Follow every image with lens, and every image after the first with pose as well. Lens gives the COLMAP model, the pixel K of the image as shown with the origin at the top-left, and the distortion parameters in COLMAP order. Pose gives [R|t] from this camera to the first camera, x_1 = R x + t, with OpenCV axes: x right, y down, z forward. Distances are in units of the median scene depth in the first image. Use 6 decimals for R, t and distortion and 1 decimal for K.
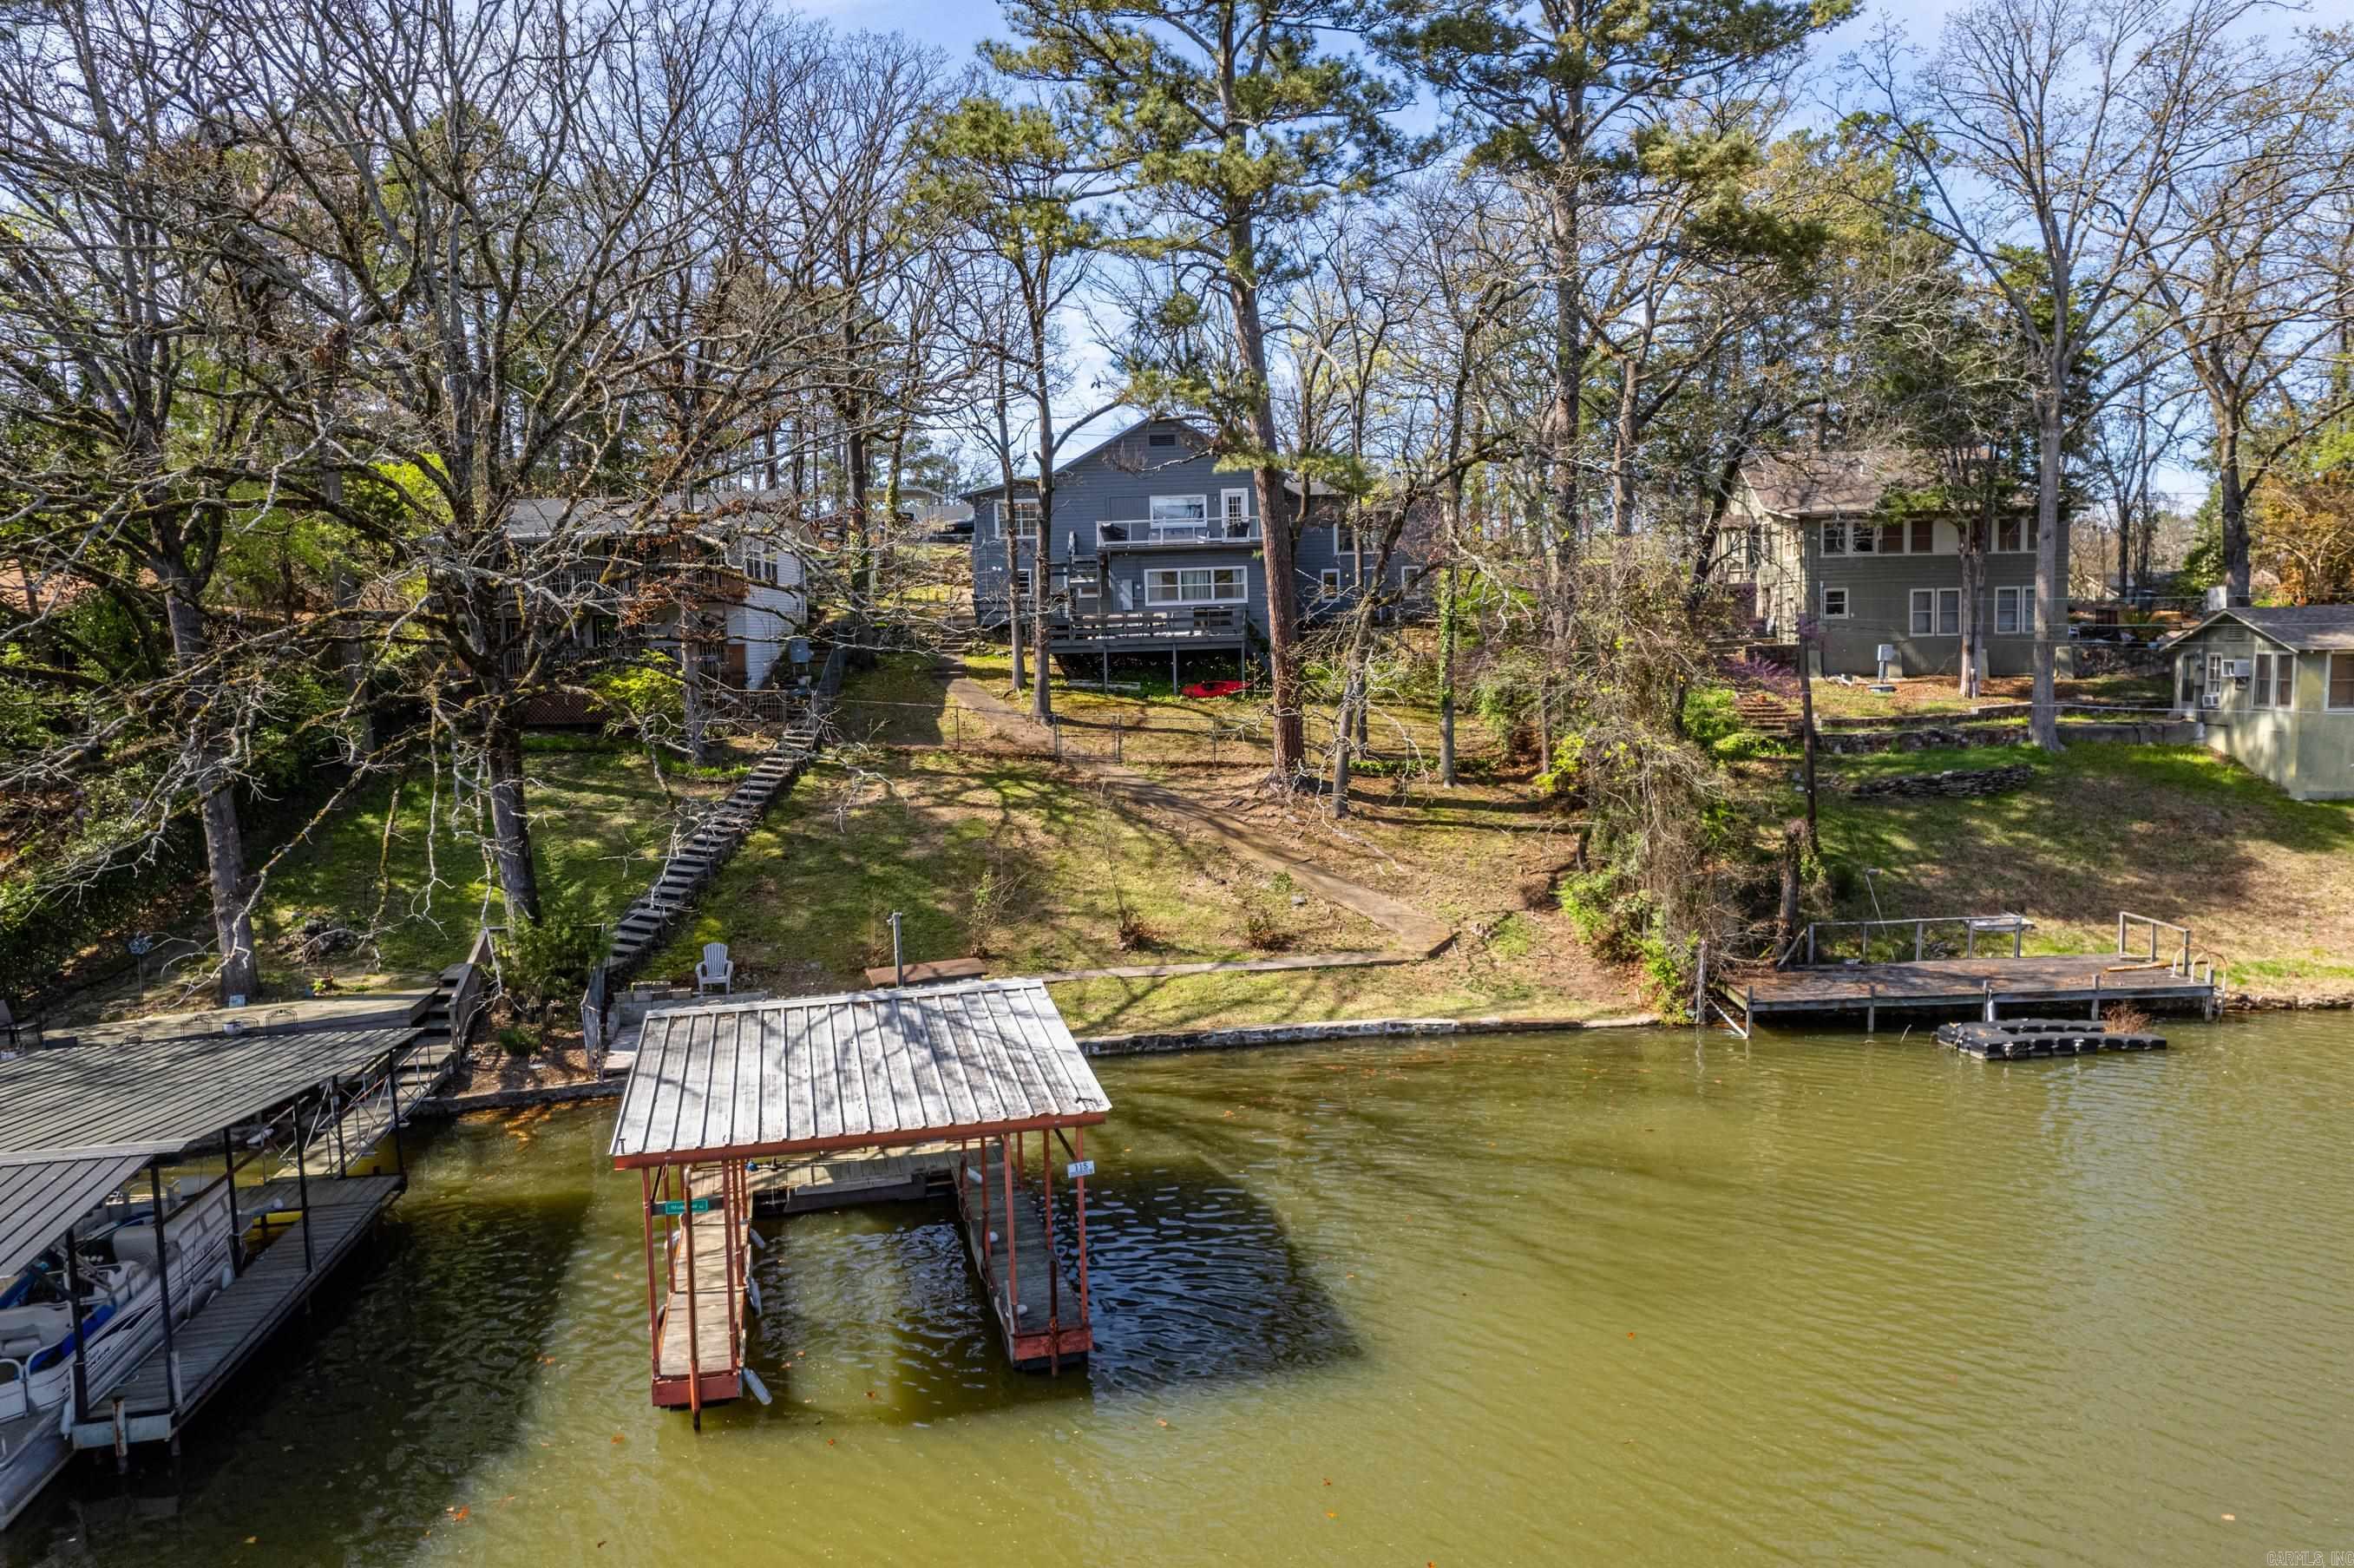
lens RADIAL K [[1517.2, 0, 1177.0], [0, 1517.2, 784.0], [0, 0, 1]] dist [-0.002443, 0.000068]
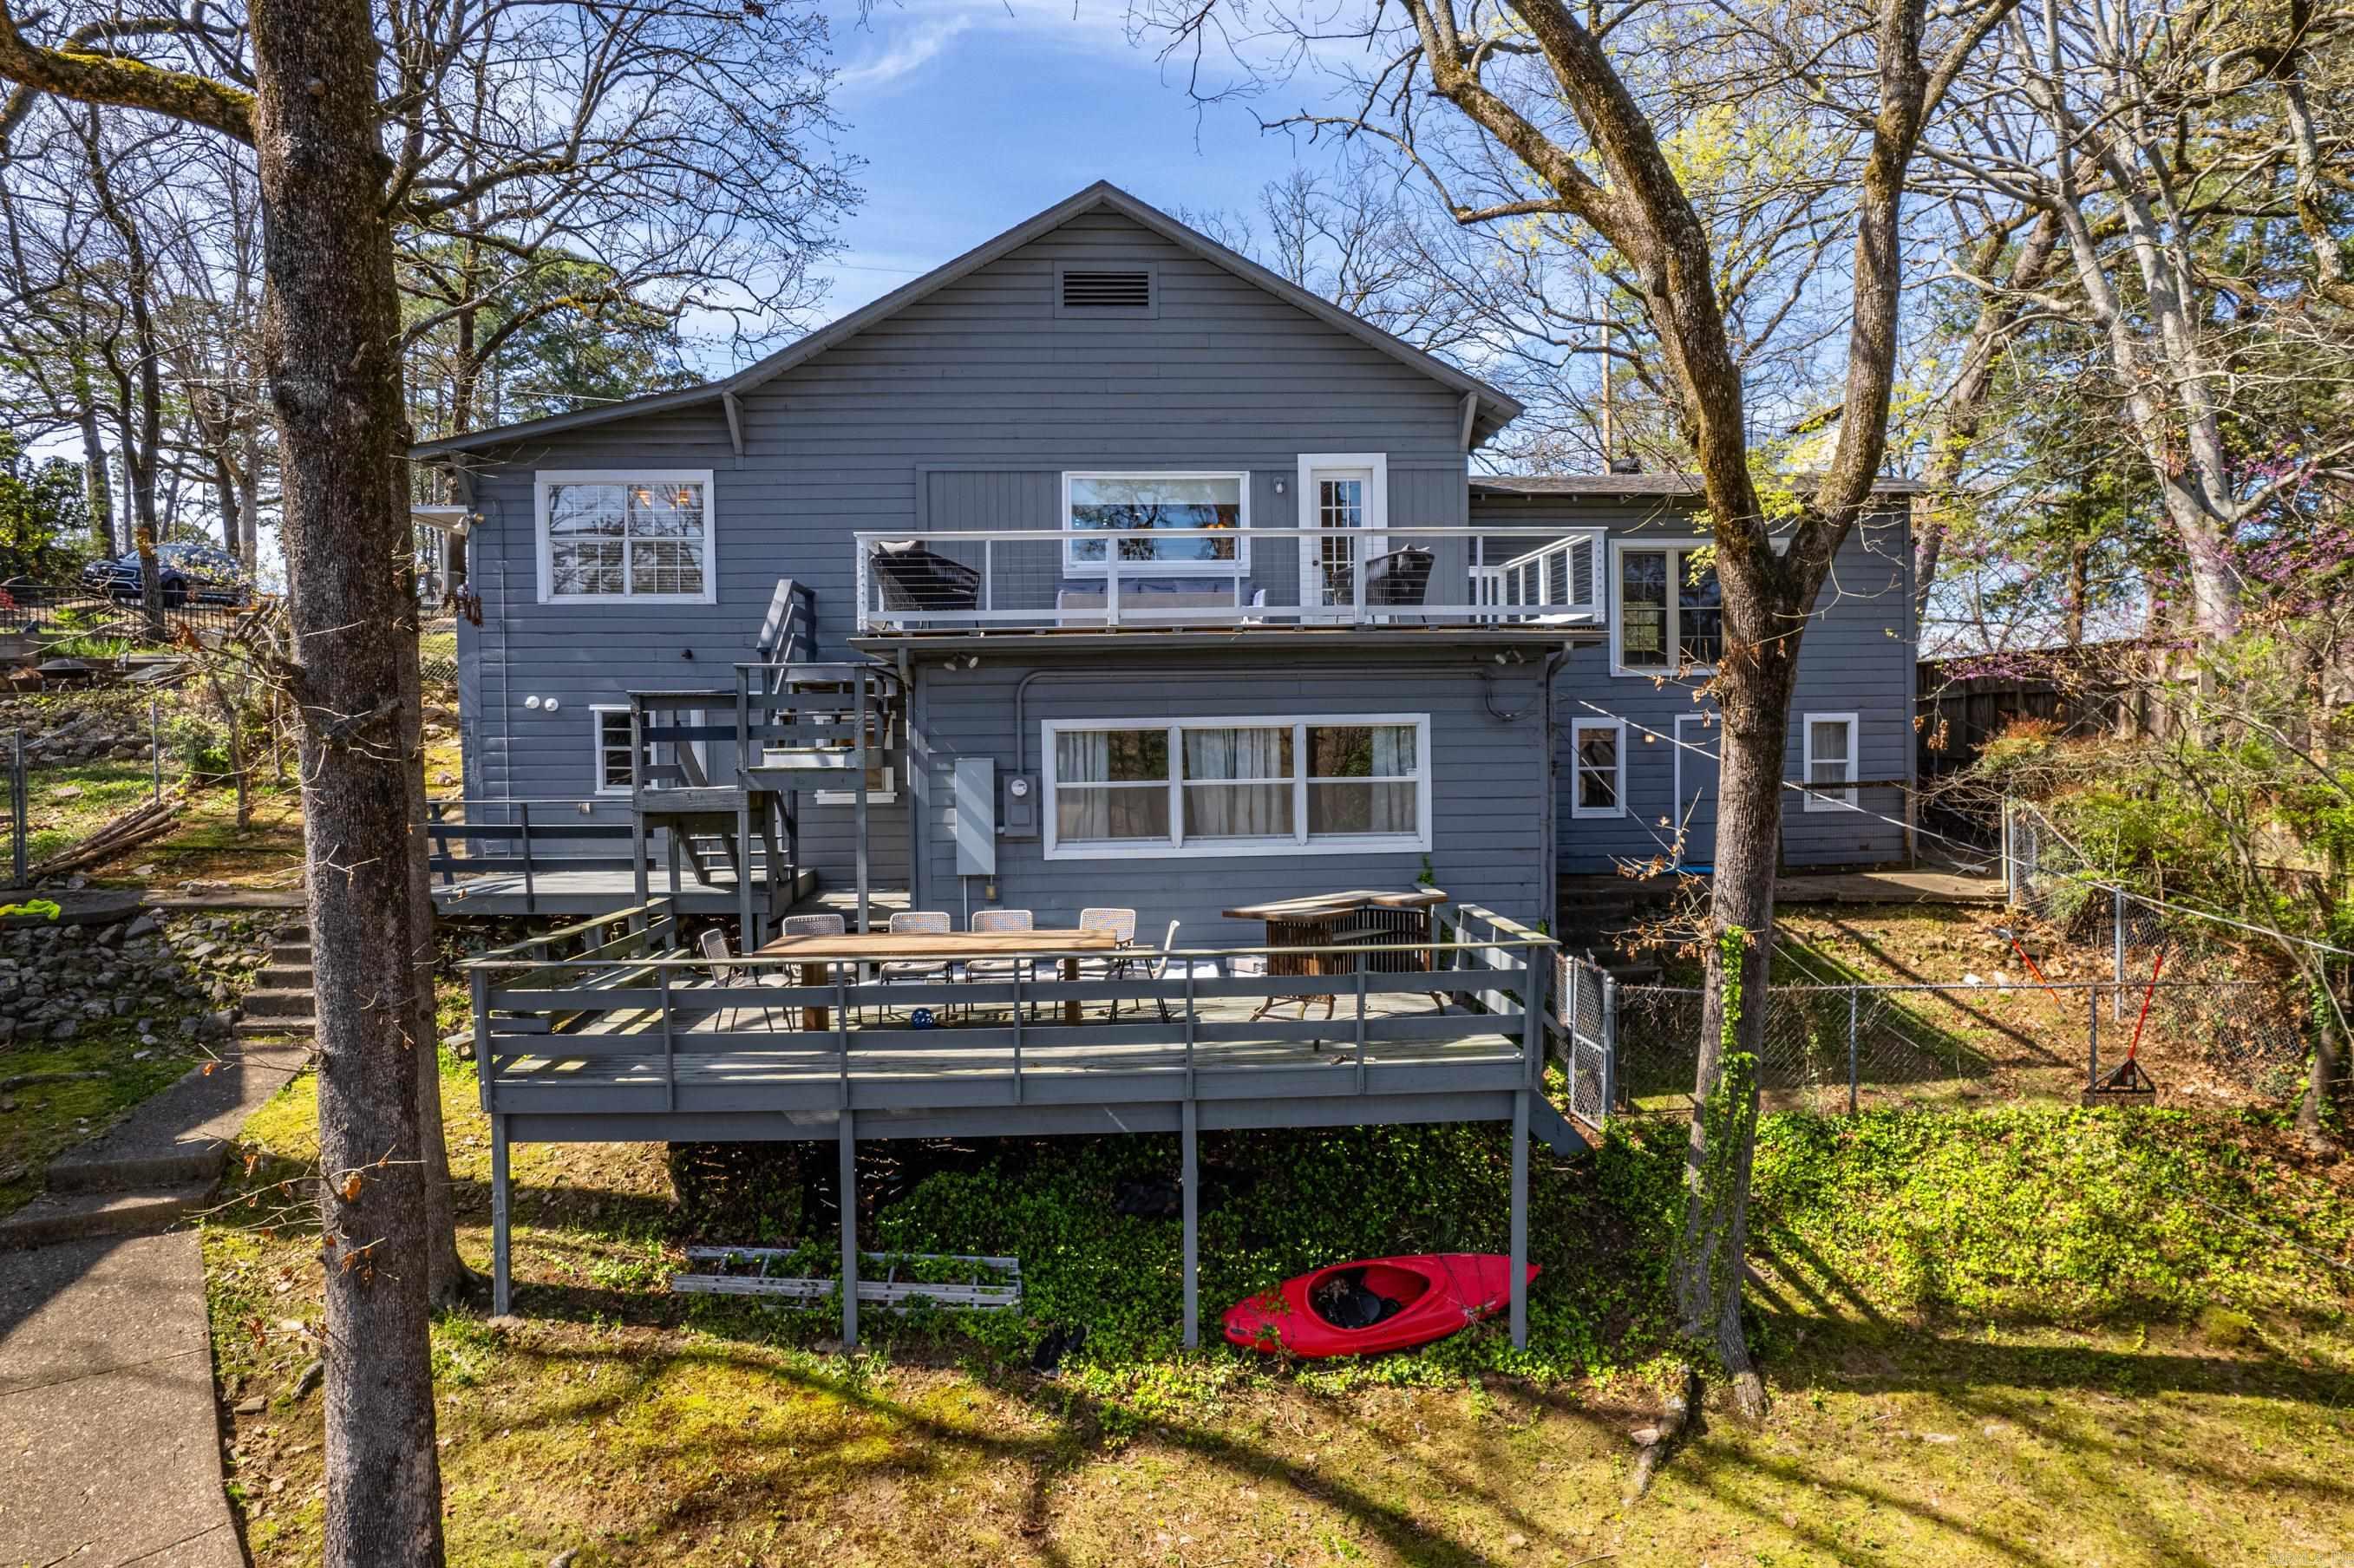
lens RADIAL K [[1517.1, 0, 1177.0], [0, 1517.1, 784.0], [0, 0, 1]] dist [-0.002443, 0.000068]
pose [[0.996598, 0.013432, 0.081318, -0.019505], [-0.007452, 0.997275, -0.073400, -0.111927], [-0.082082, 0.072545, 0.993982, 0.741859]]
